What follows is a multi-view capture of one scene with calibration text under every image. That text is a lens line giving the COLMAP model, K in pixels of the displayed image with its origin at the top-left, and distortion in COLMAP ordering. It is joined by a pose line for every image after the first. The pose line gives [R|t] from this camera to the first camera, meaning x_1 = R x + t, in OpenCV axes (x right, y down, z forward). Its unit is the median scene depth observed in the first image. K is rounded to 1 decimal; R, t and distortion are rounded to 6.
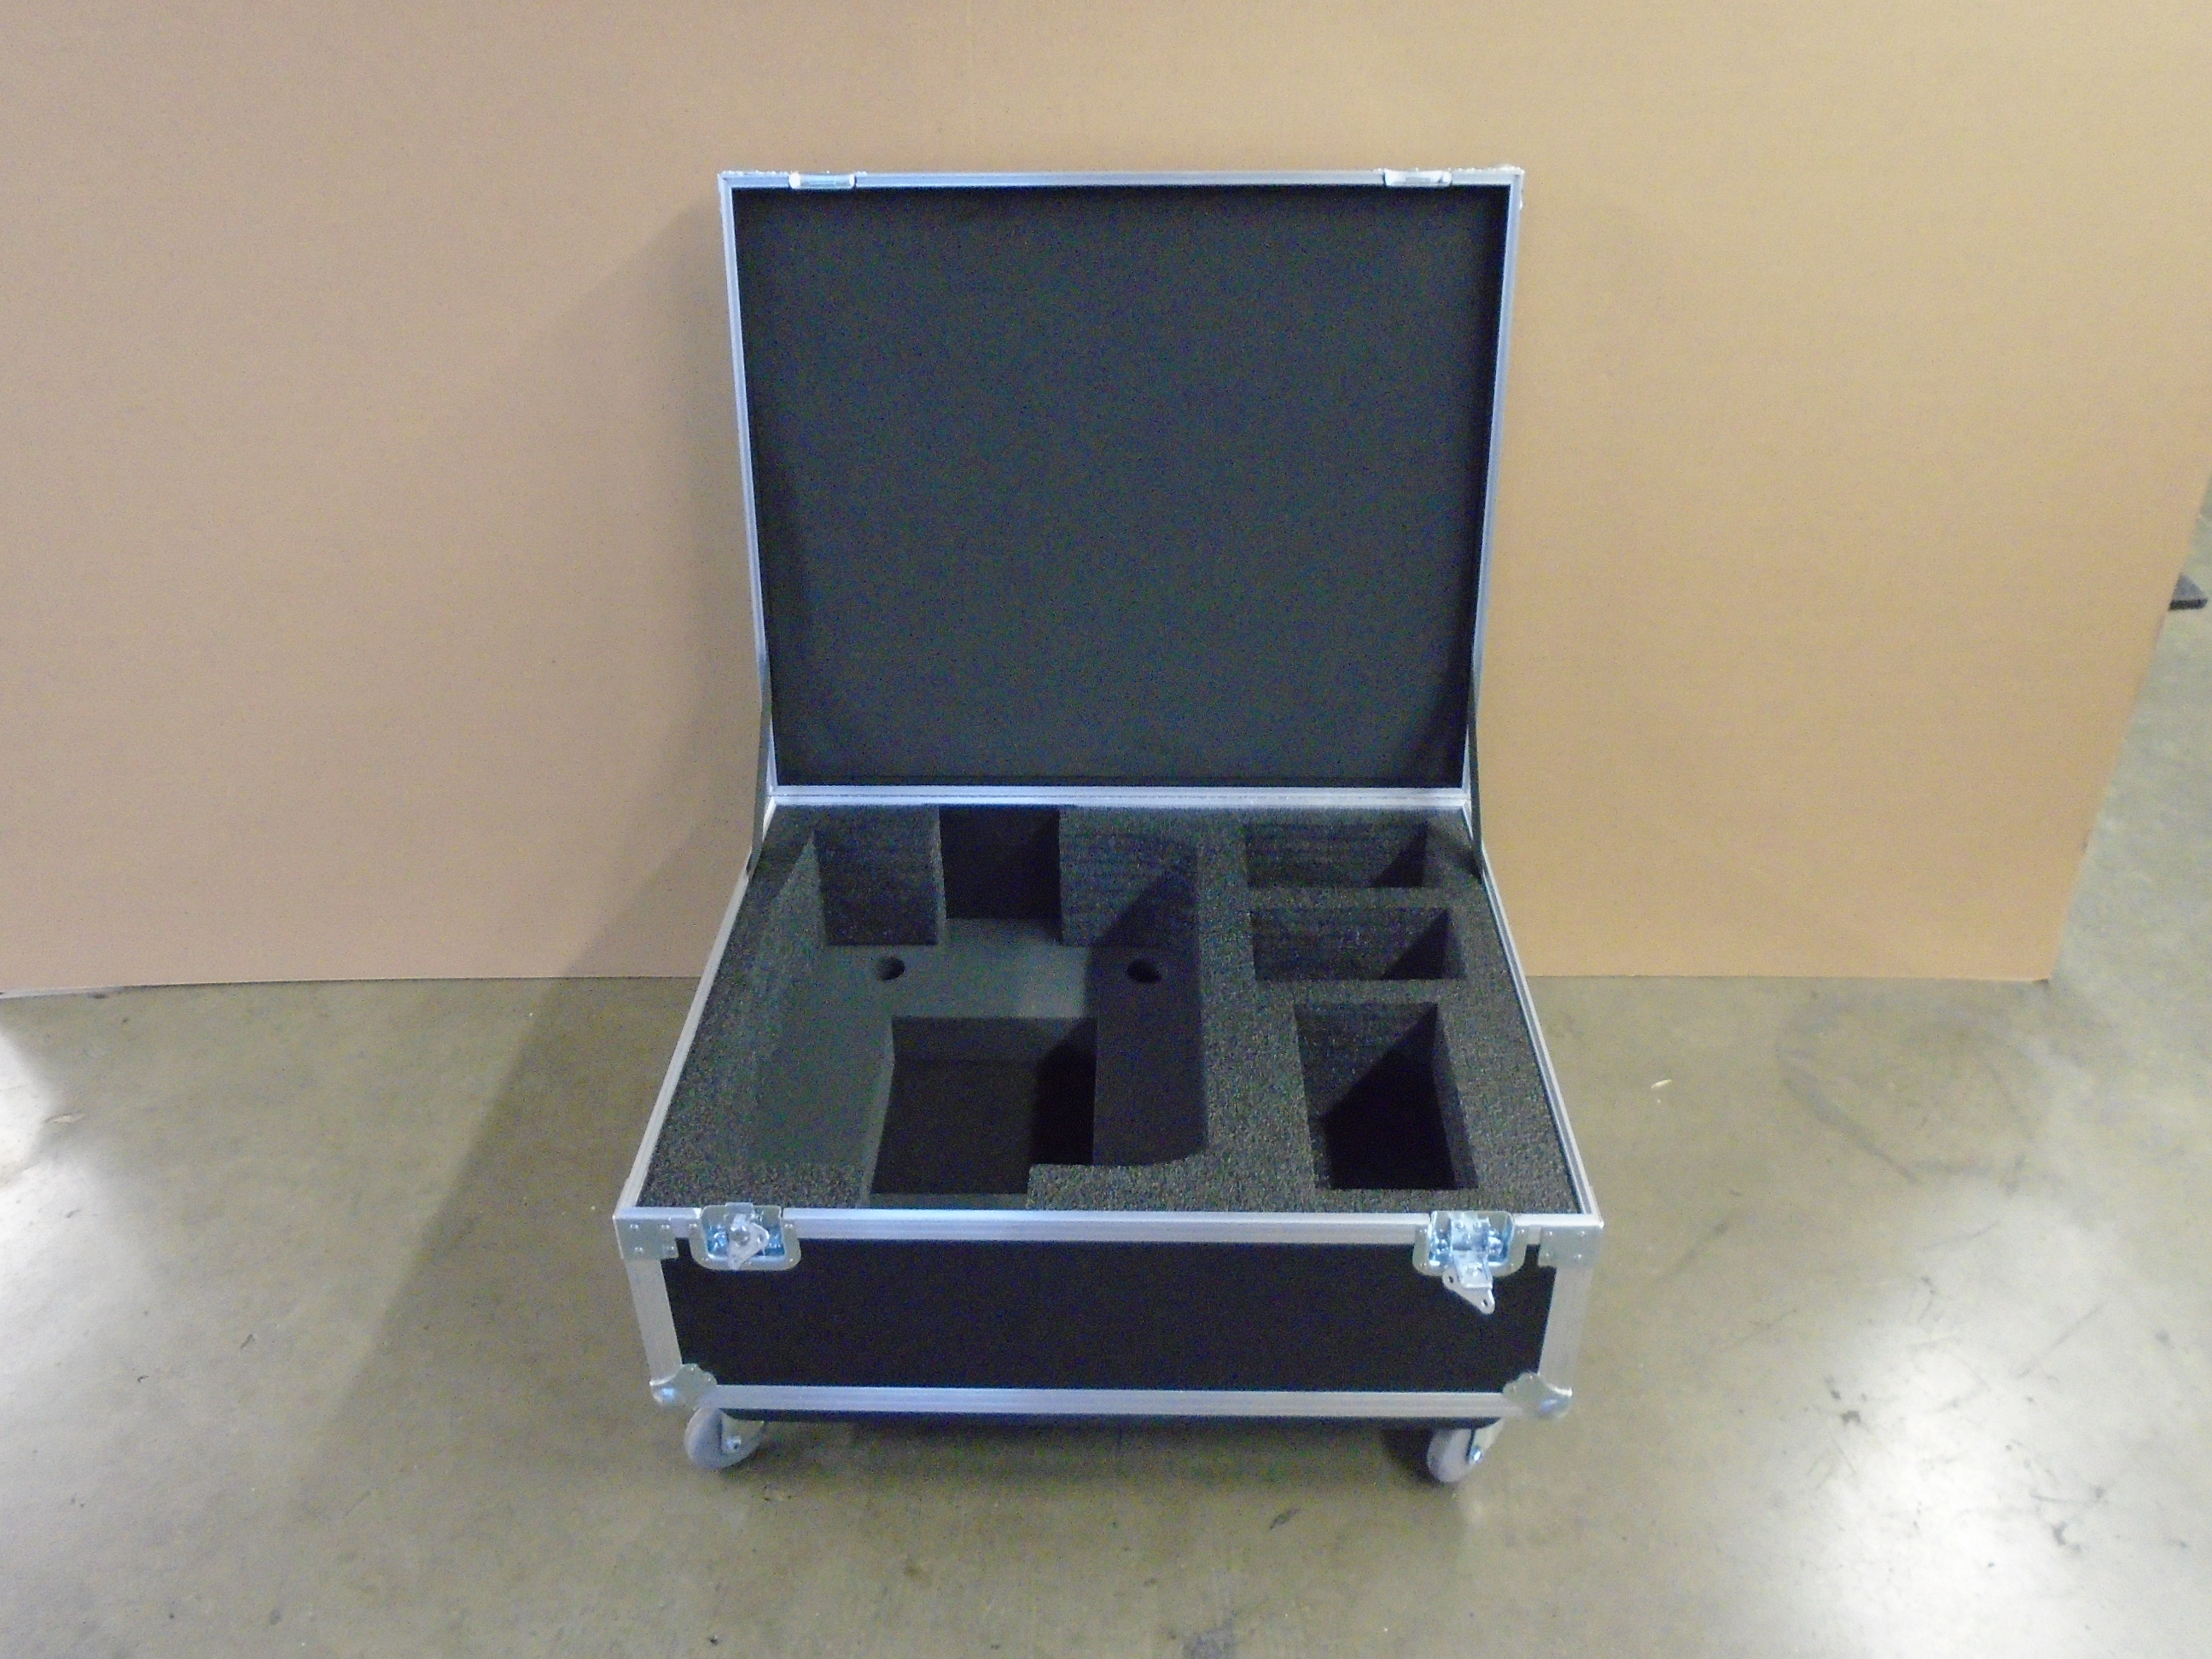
lens RADIAL K [[1653.0, 0, 1099.5], [0, 1653.0, 810.2], [0, 0, 1]] dist [-0.007096, -0.001552]
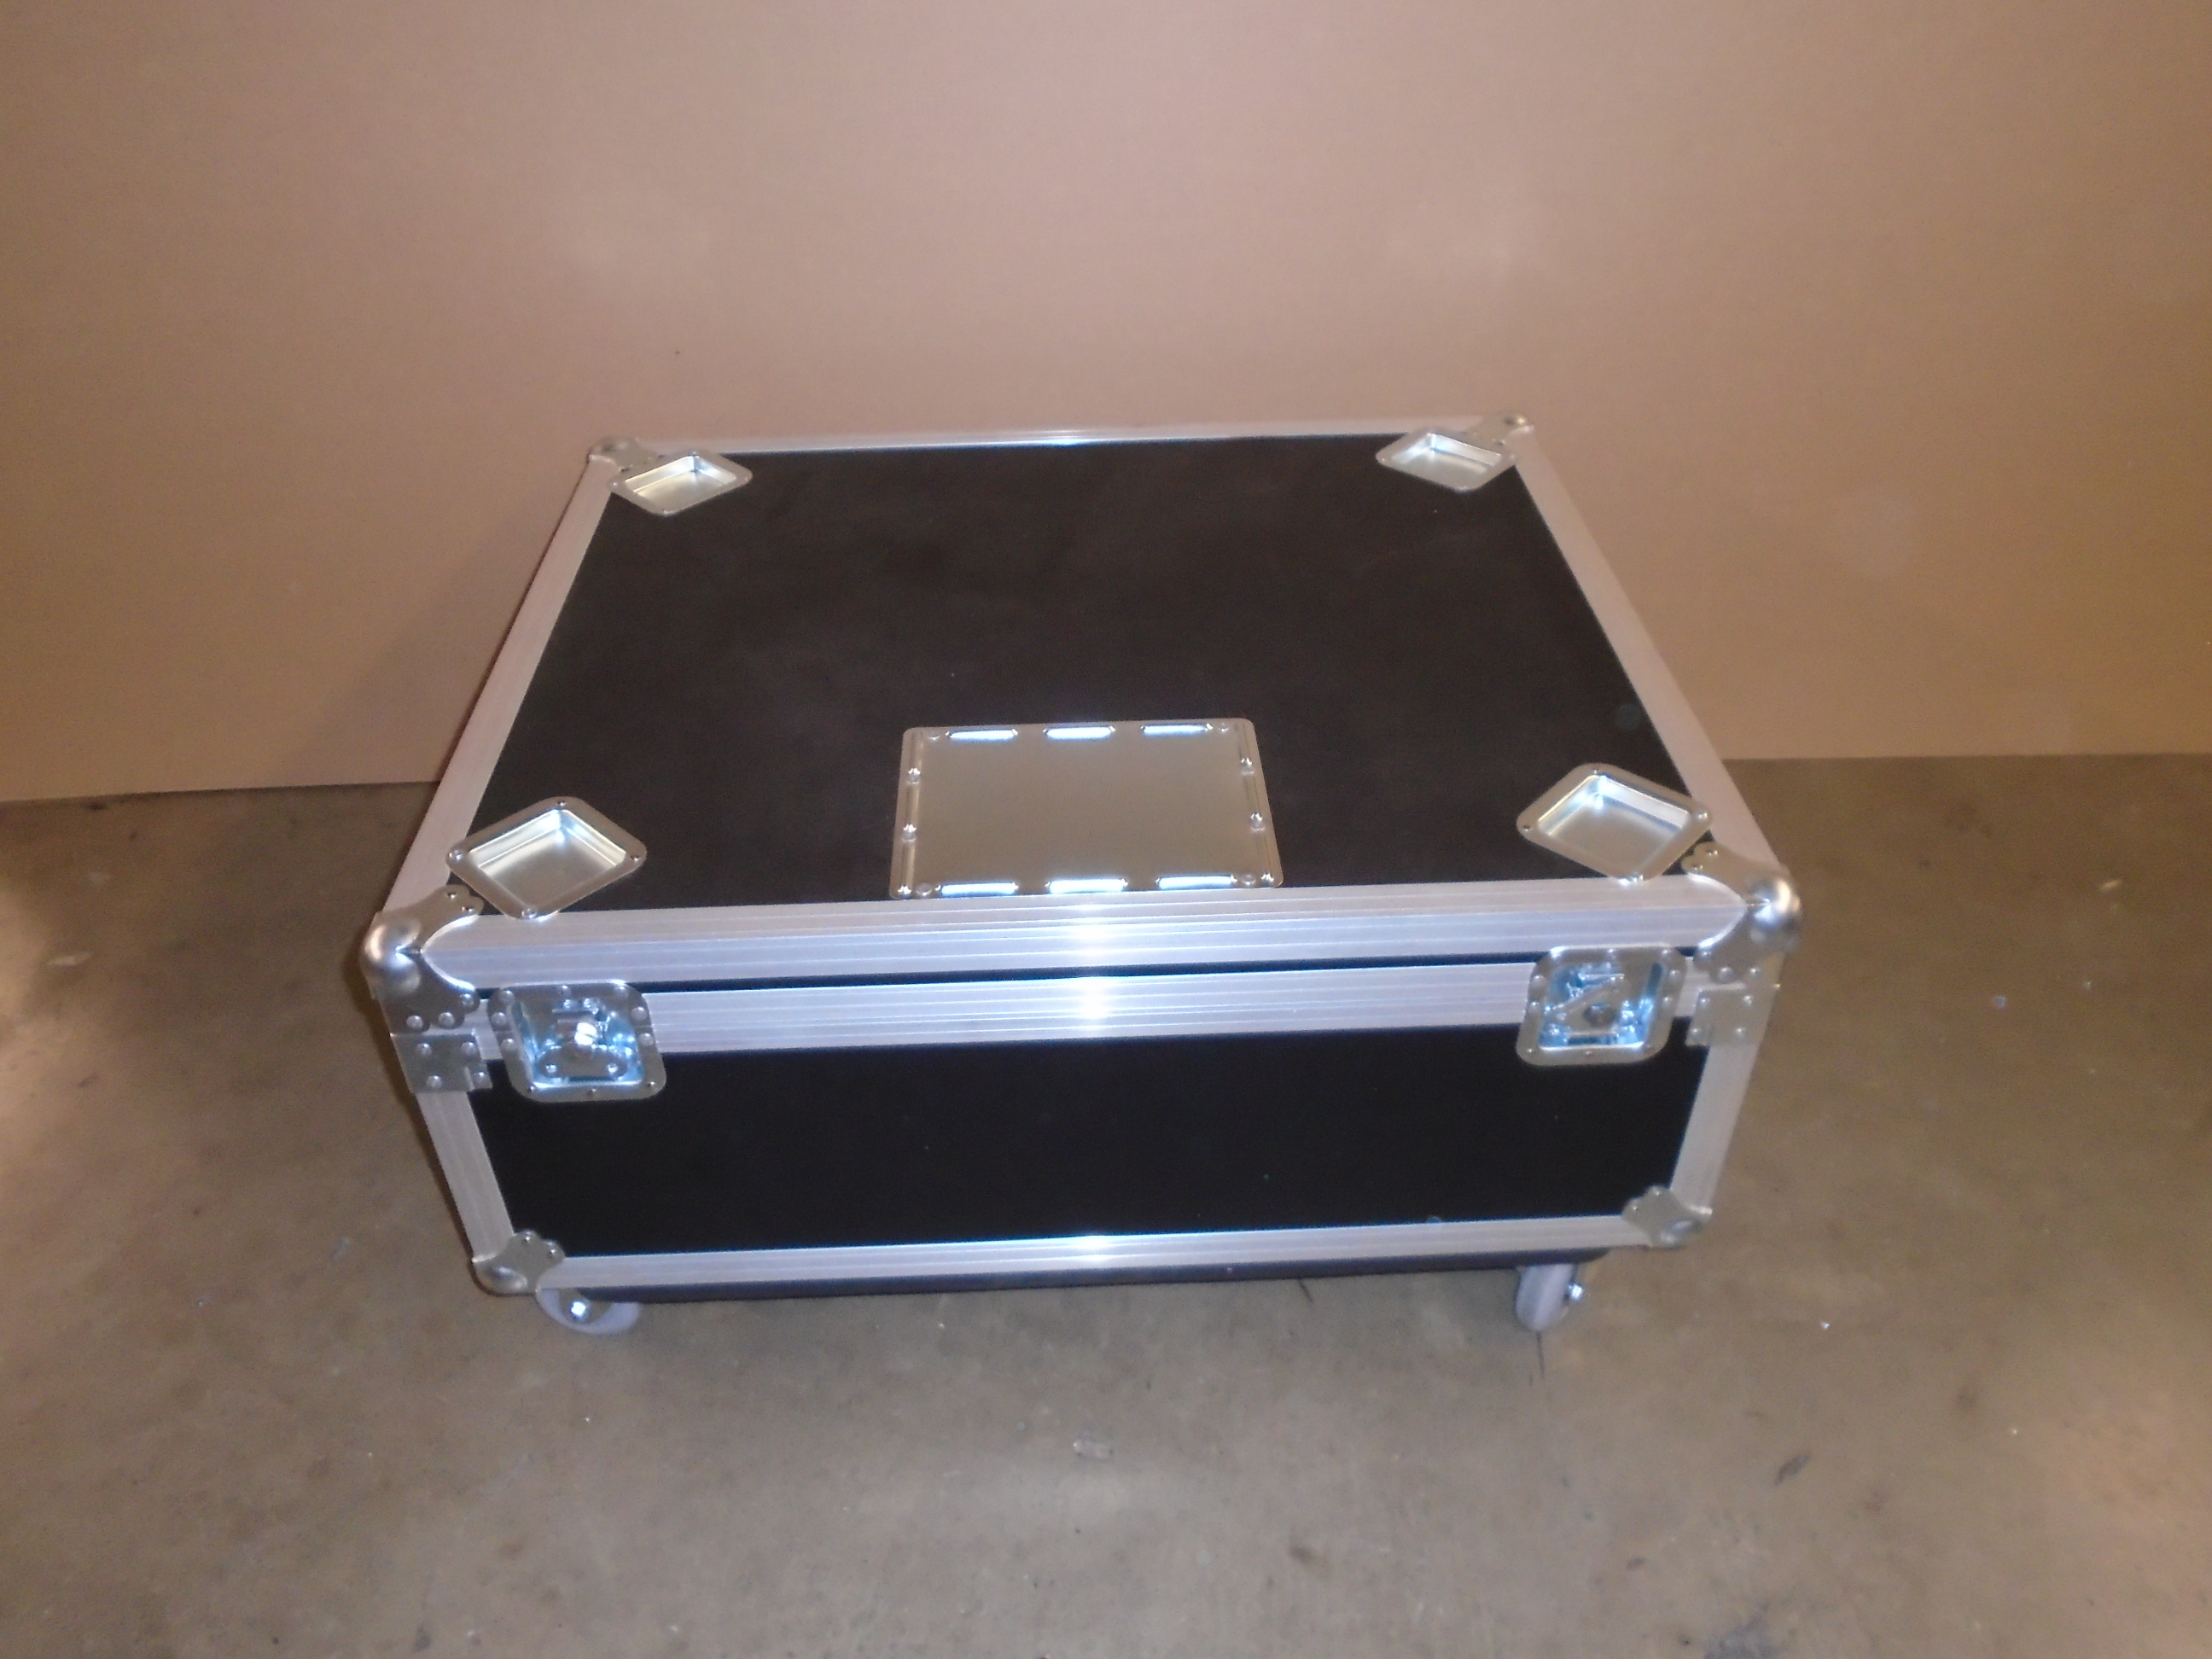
lens RADIAL K [[1653.0, 0, 1102.4], [0, 1653.0, 830.3], [0, 0, 1]] dist [-0.007096, -0.001552]
pose [[0.999850, -0.013913, 0.010295, -0.187158], [0.012686, 0.993752, 0.110892, 0.060037], [-0.011773, -0.110745, 0.993779, 0.292891]]
